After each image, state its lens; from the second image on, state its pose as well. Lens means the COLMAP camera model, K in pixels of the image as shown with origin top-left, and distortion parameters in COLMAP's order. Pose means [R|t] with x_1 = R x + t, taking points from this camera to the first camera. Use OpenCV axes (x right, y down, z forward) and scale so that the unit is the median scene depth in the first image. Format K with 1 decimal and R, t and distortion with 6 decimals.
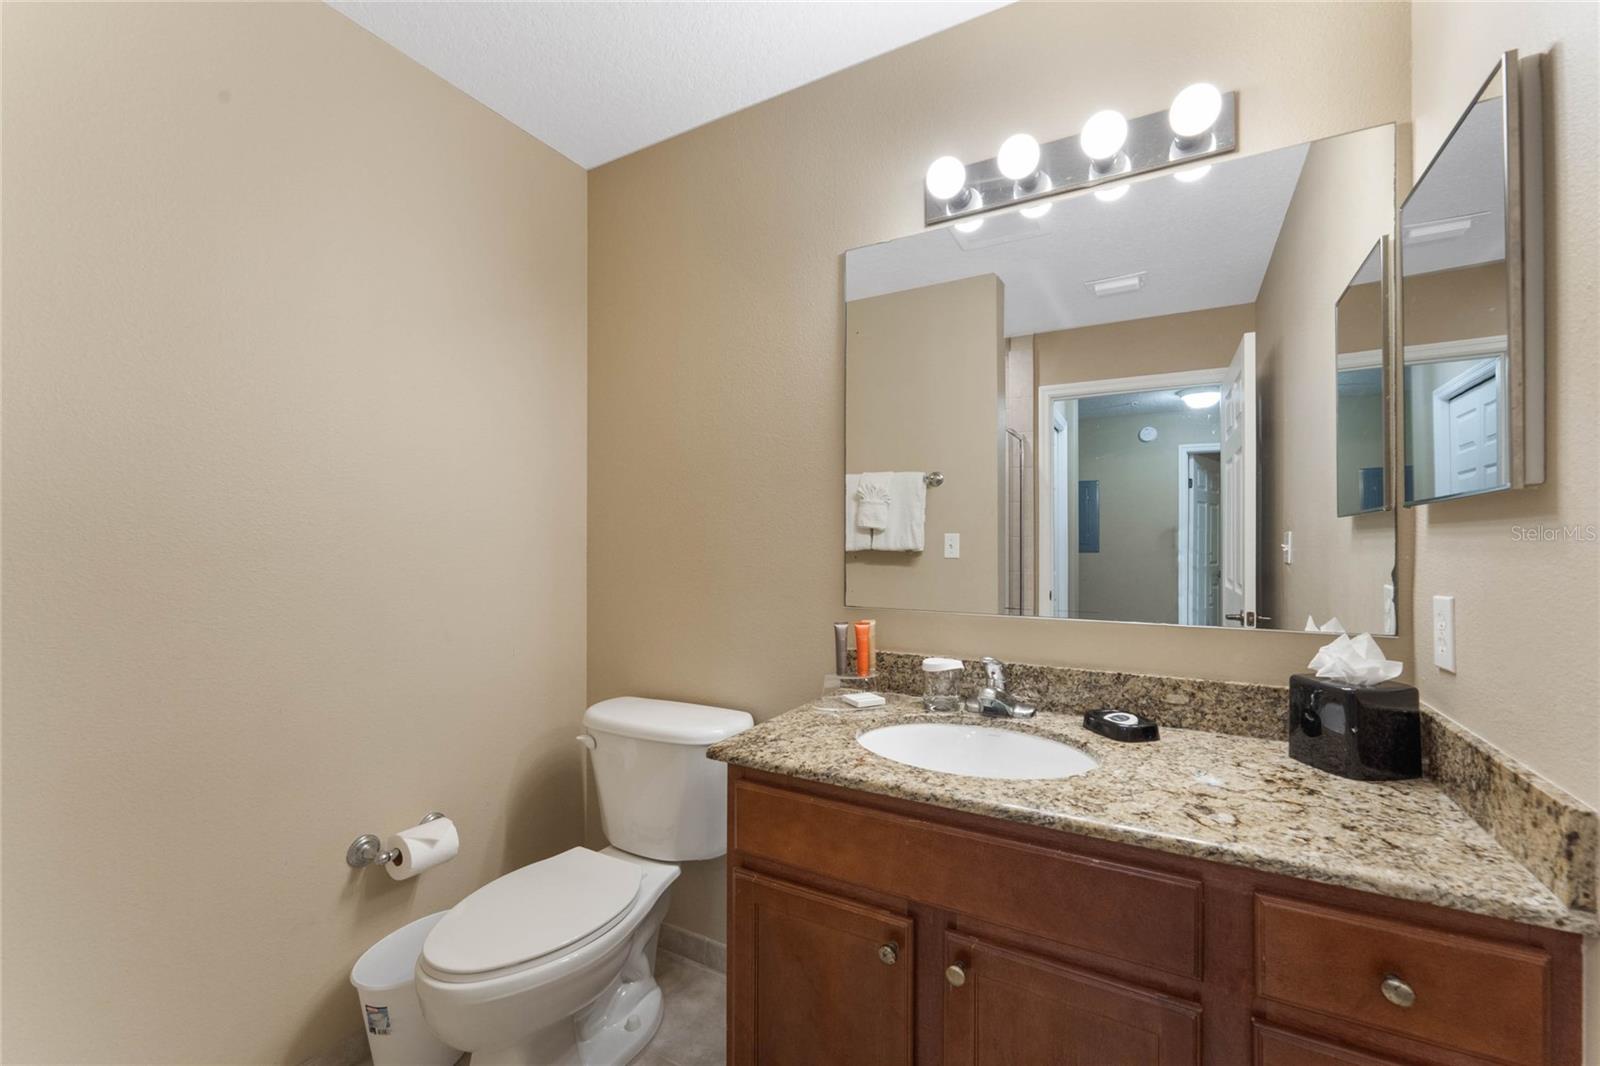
lens RADIAL K [[642.1, 0, 798.8], [0, 642.1, 535.2], [0, 0, 1]] dist [0.000400, -0.000253]
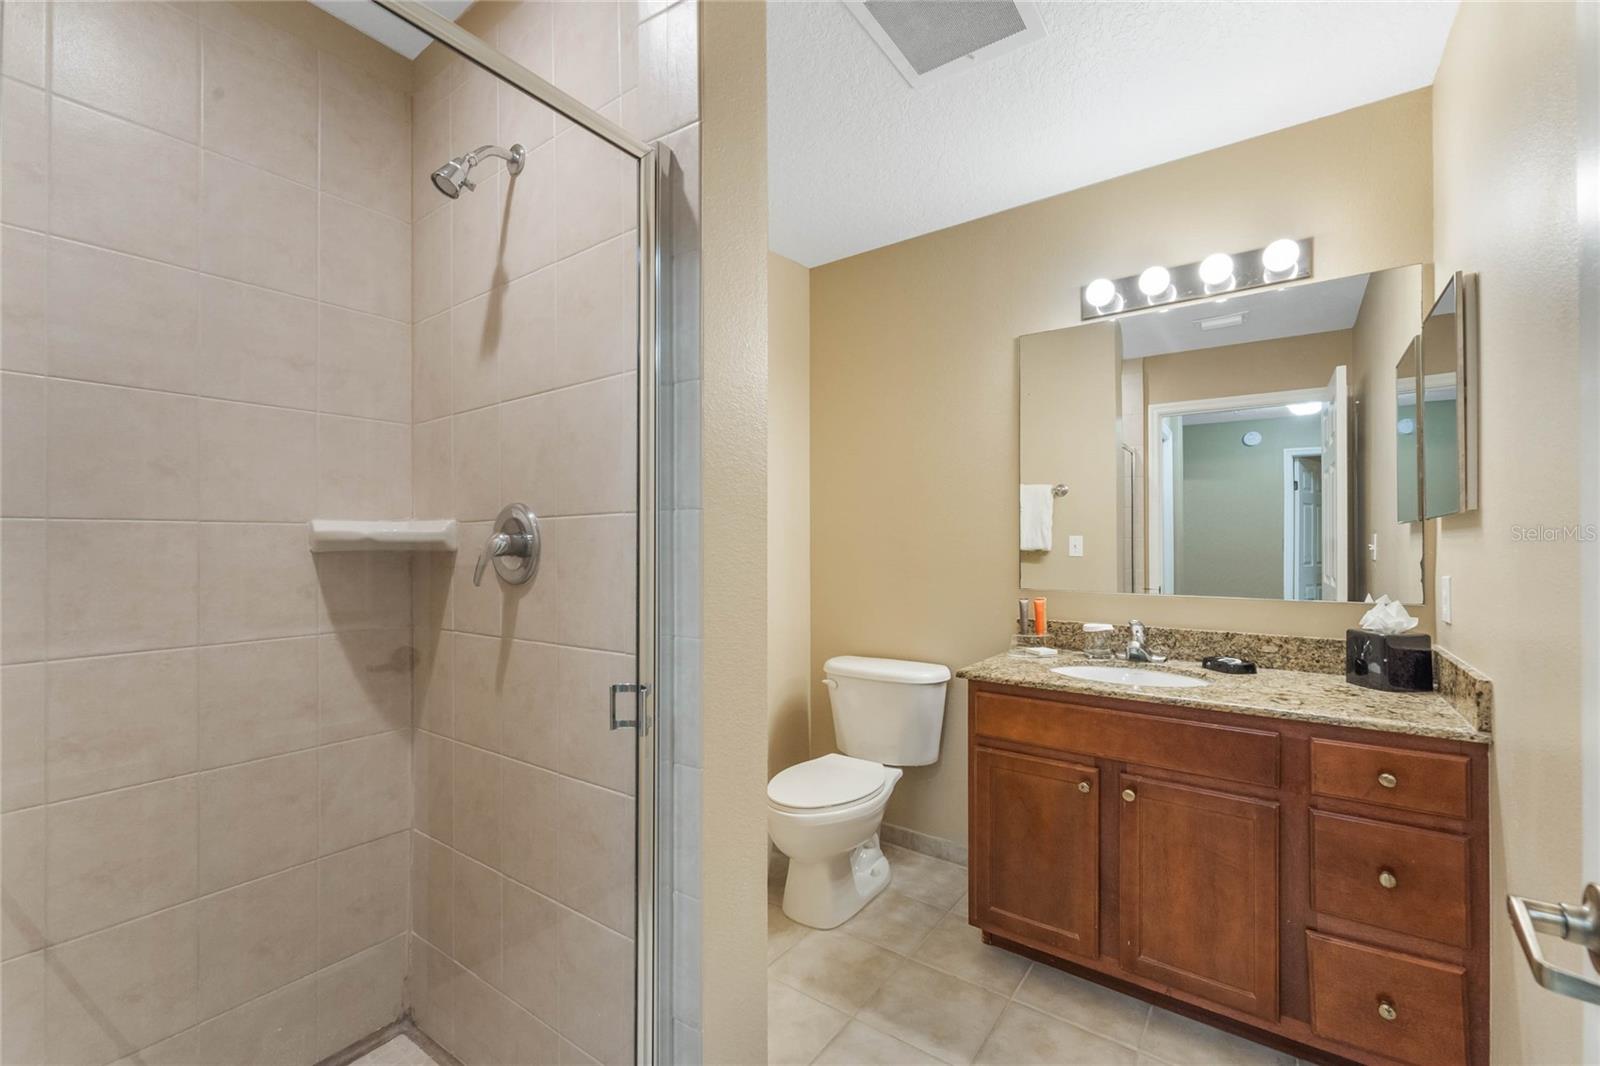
lens RADIAL K [[657.3, 0, 805.5], [0, 657.3, 537.2], [0, 0, 1]] dist [0.000048, 0.000408]
pose [[0.994951, -0.003092, -0.100312, -0.332676], [0.003168, 0.999995, 0.000603, -0.006074], [0.100310, -0.000918, 0.994956, -0.634813]]
